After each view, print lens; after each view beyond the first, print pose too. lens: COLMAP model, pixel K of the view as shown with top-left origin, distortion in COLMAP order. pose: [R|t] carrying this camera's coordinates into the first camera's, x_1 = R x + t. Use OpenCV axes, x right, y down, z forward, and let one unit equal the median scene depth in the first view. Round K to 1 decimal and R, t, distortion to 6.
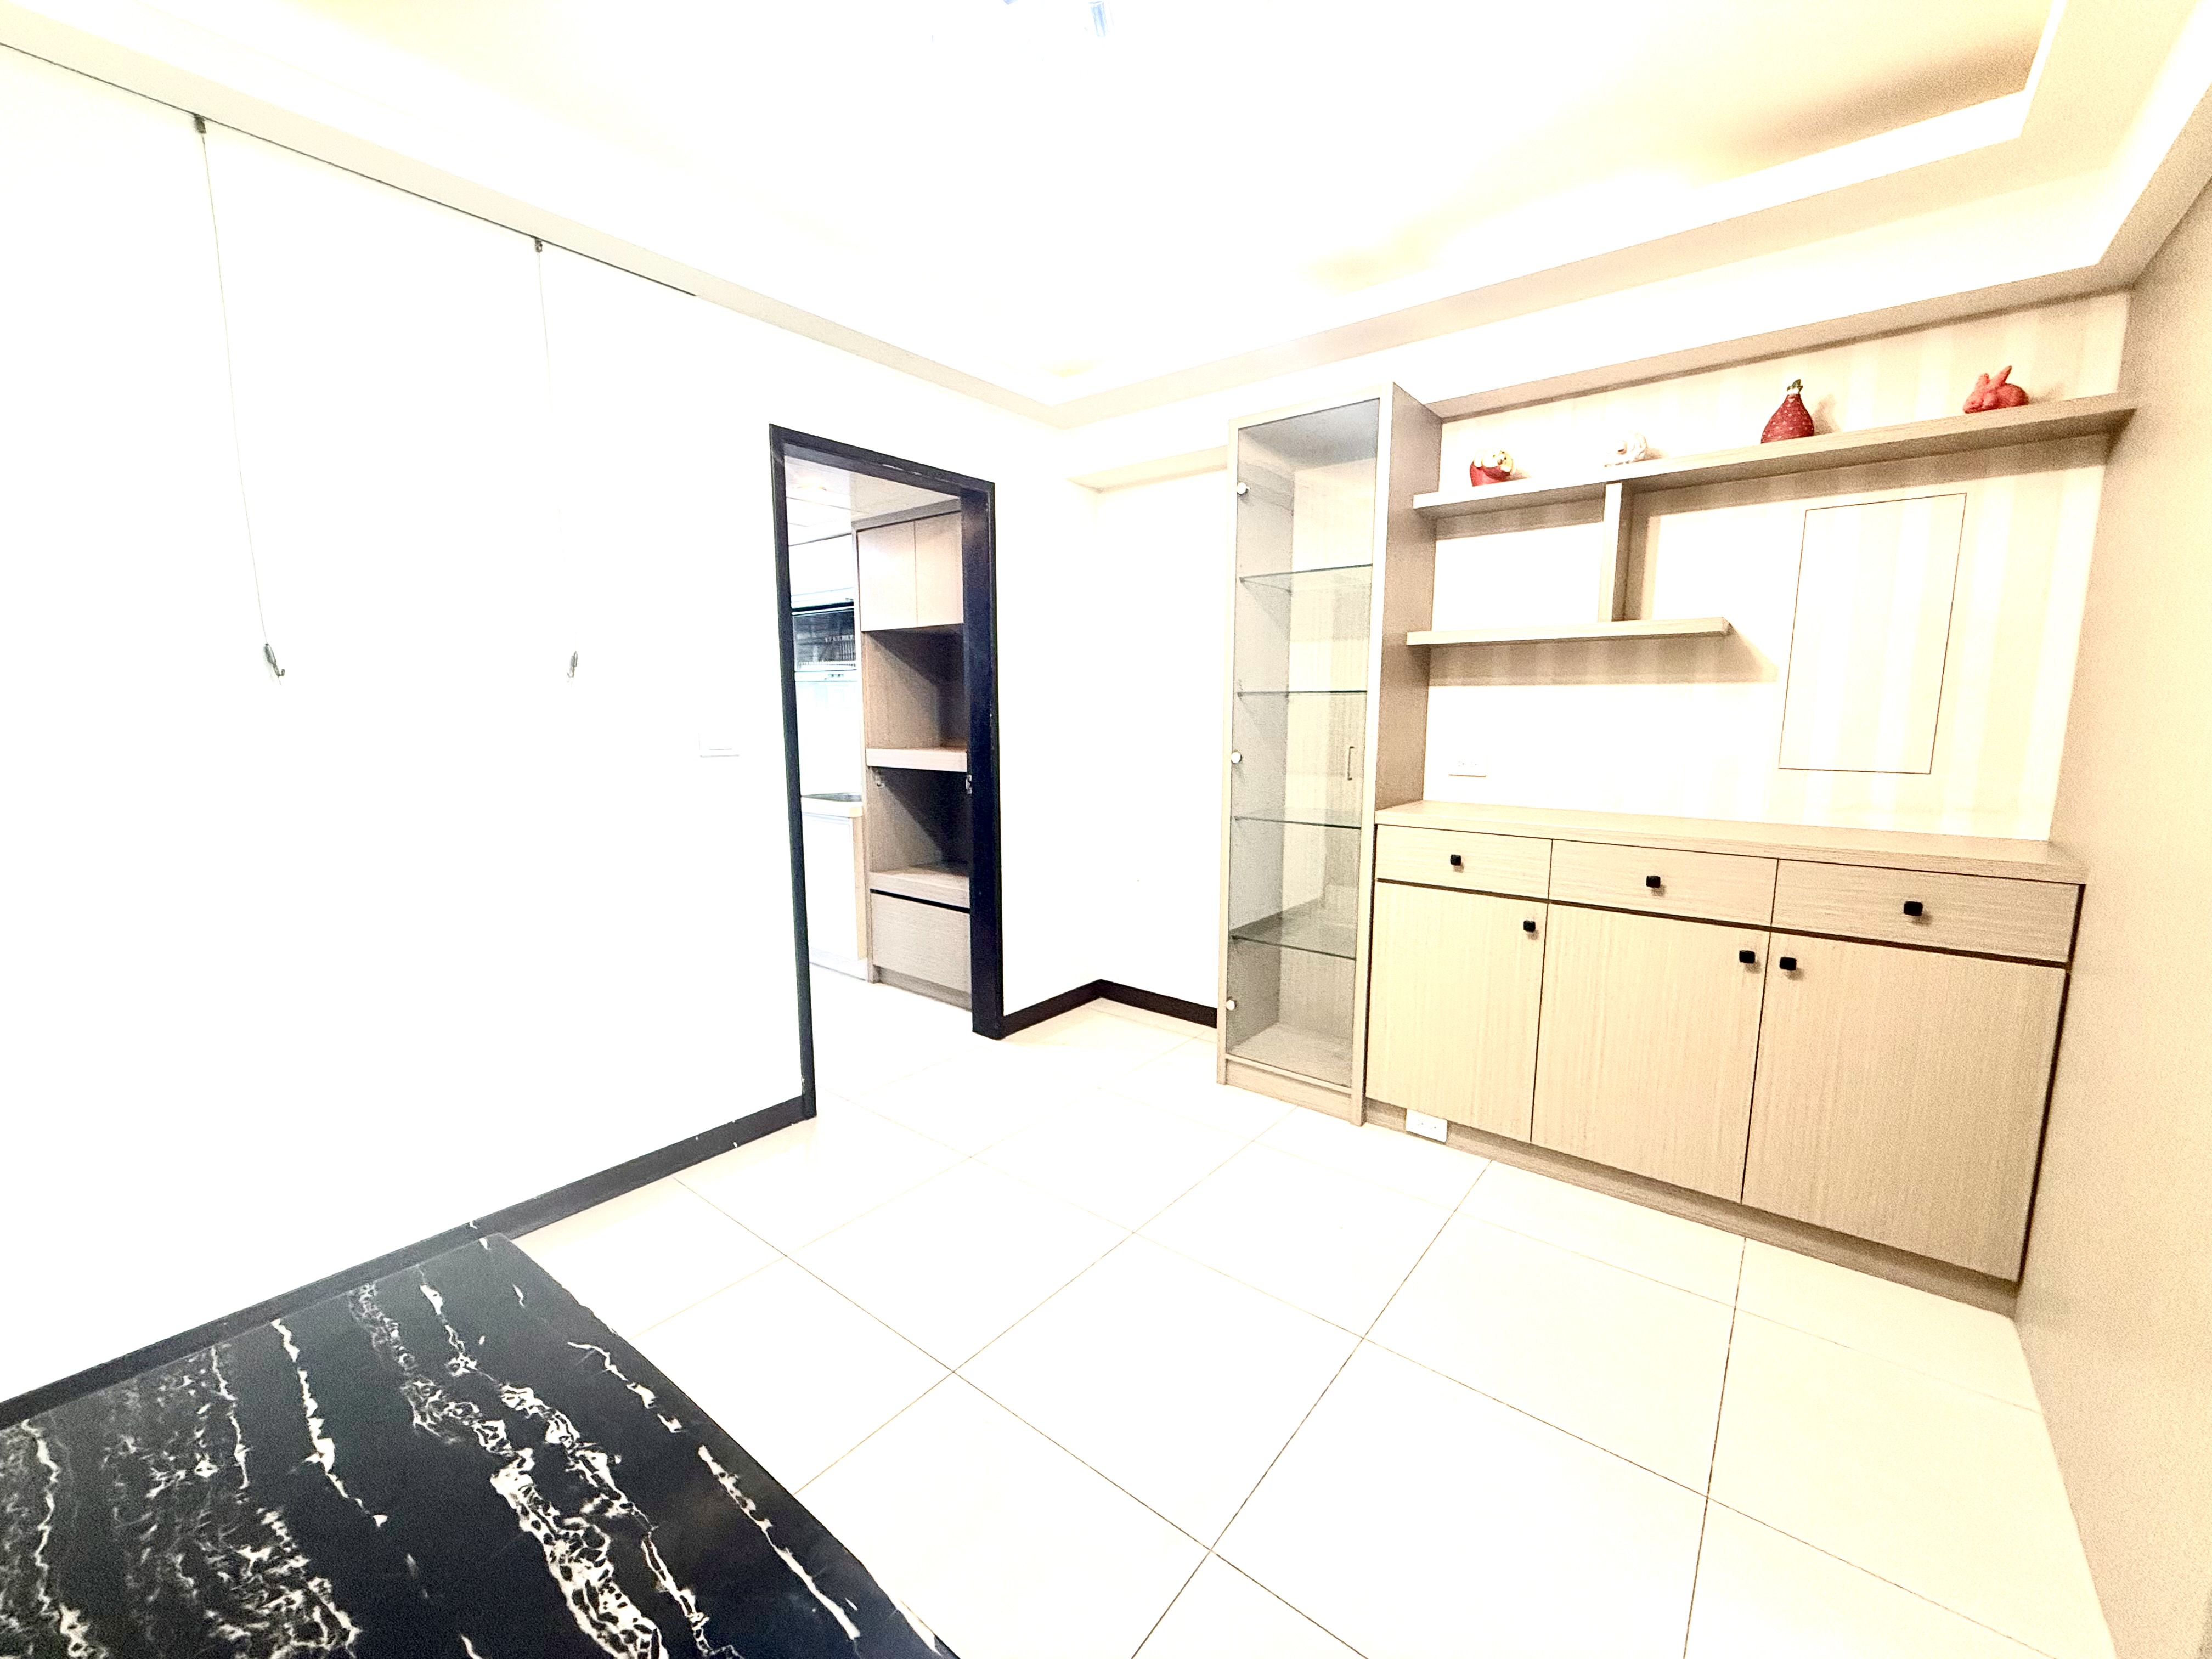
lens RADIAL K [[879.3, 0, 1111.3], [0, 879.3, 833.8], [0, 0, 1]] dist [-0.001409, 0.000006]
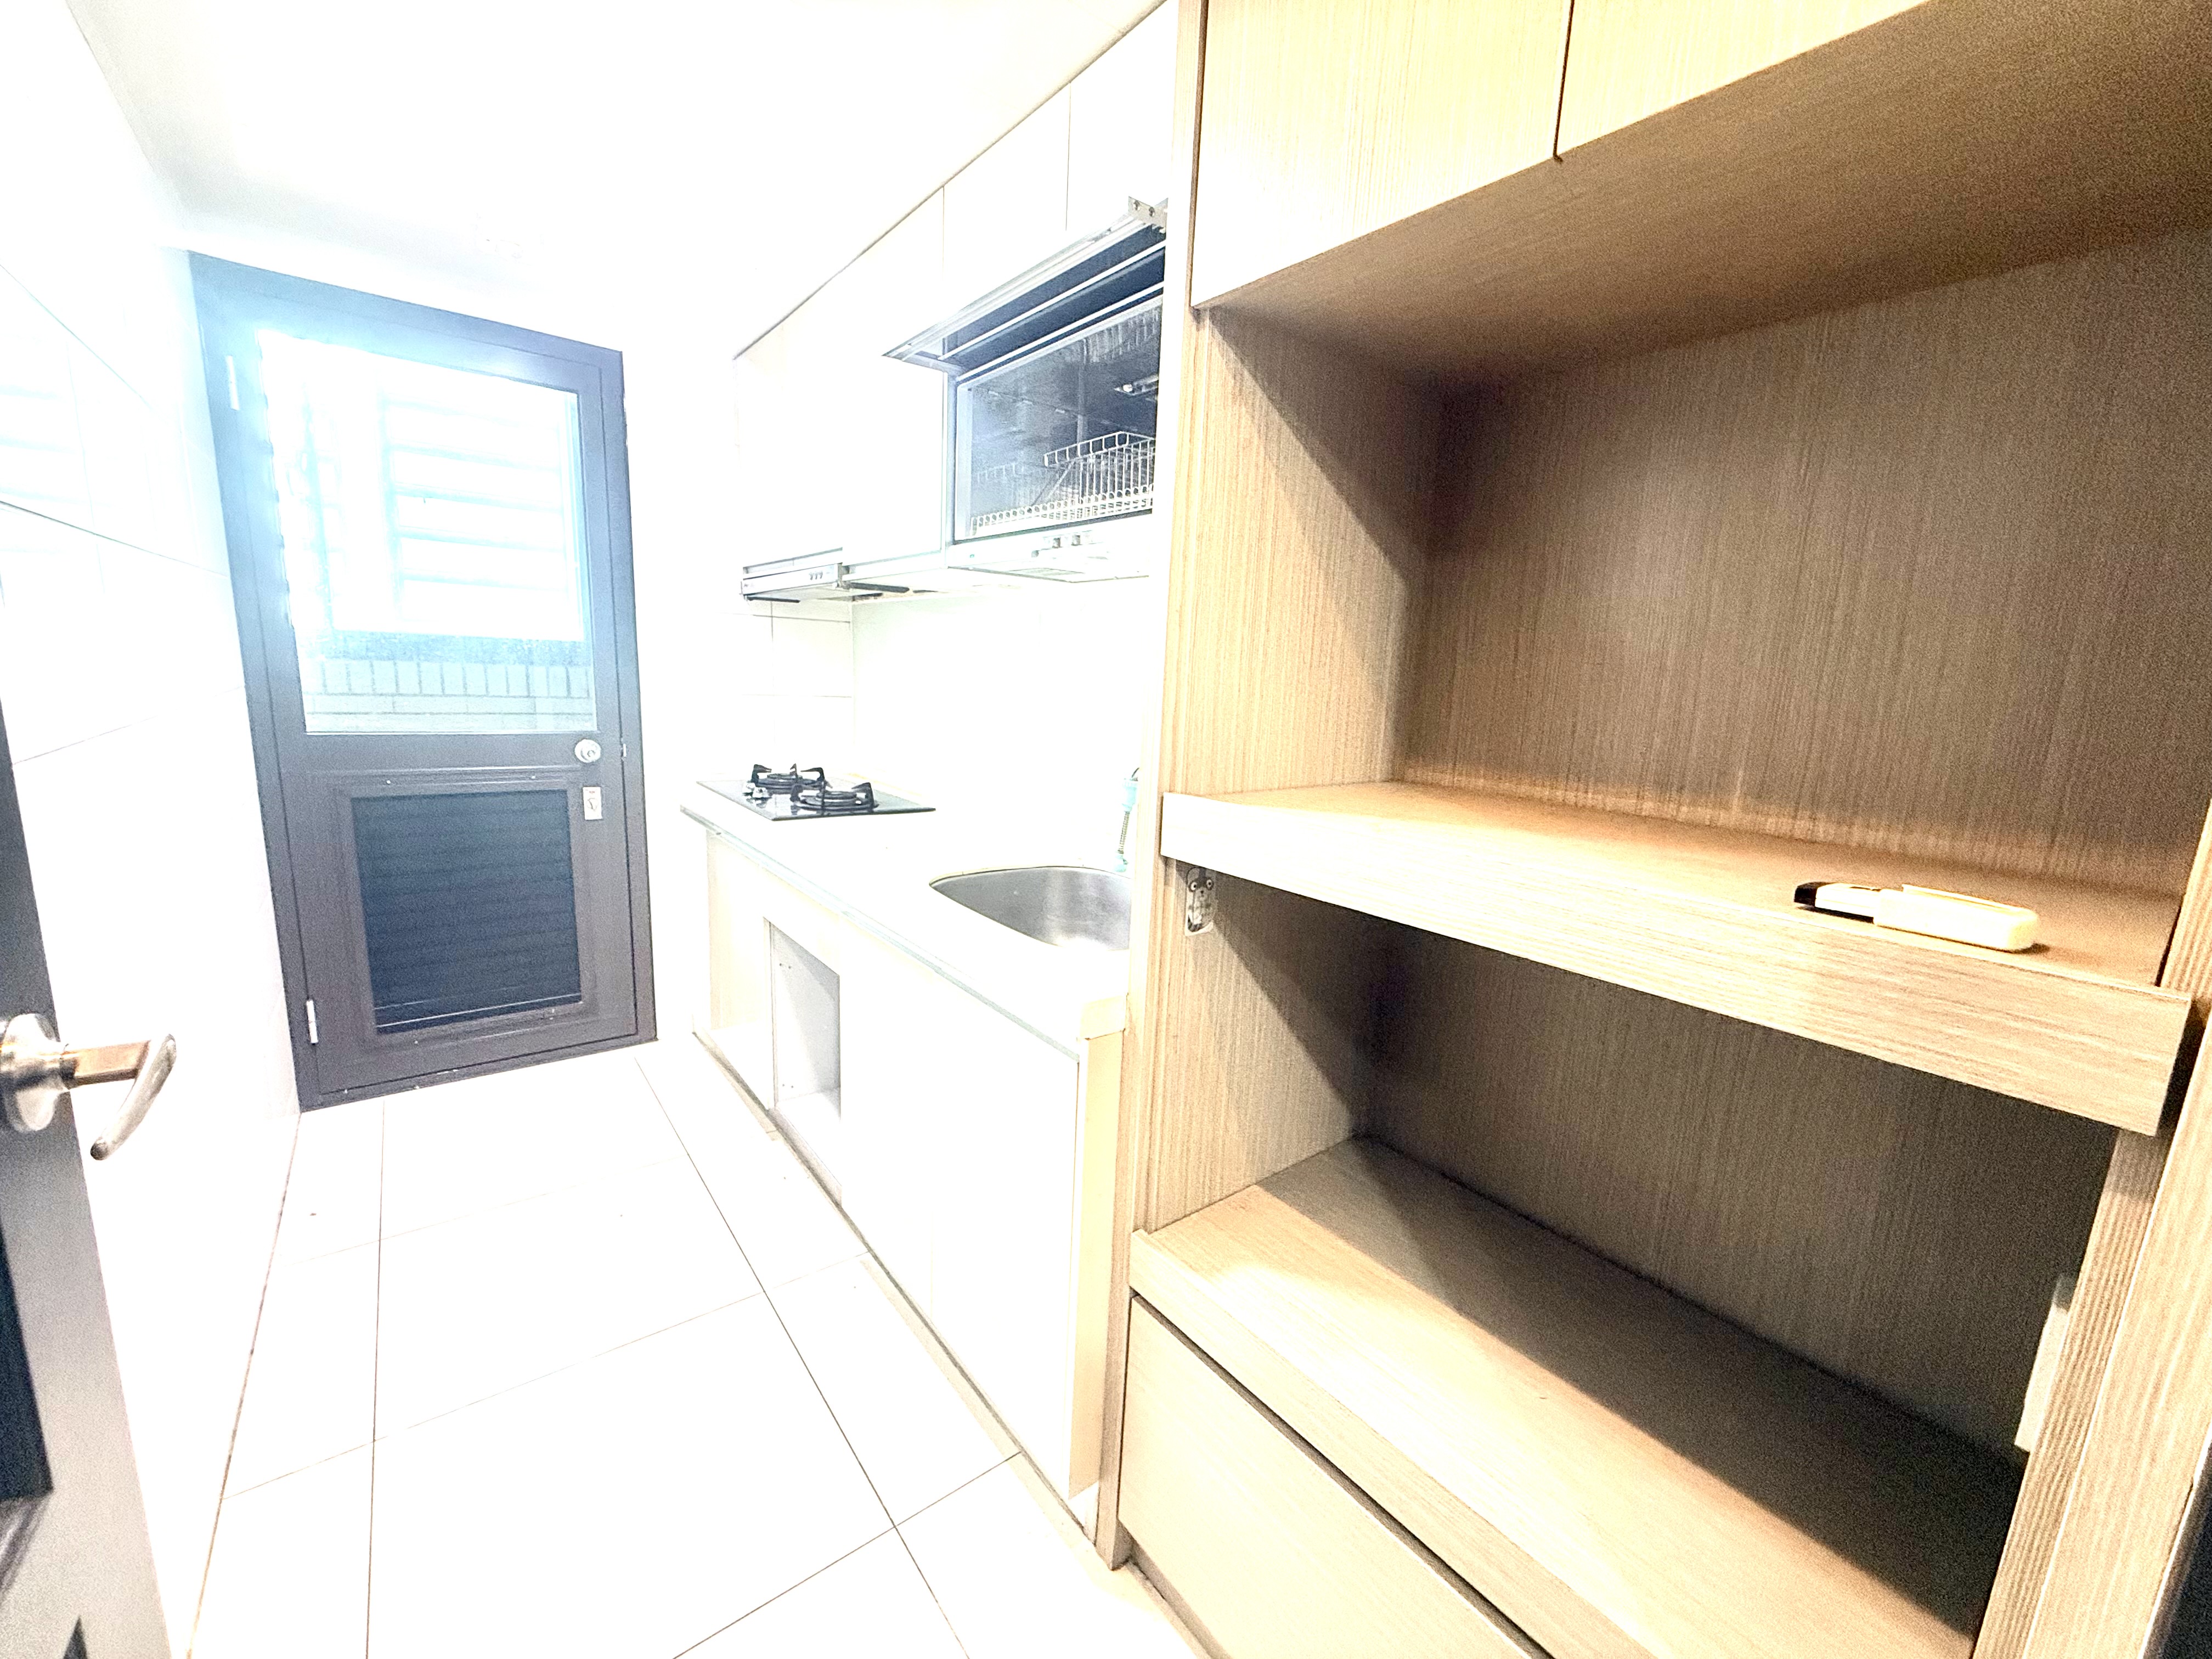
lens RADIAL K [[879.3, 0, 1108.6], [0, 879.3, 831.0], [0, 0, 1]] dist [-0.001409, 0.000006]
pose [[0.974142, 0.085534, -0.209122, -0.234505], [-0.077952, 0.995975, 0.044248, -0.093662], [0.212065, -0.026802, 0.976888, 0.729125]]
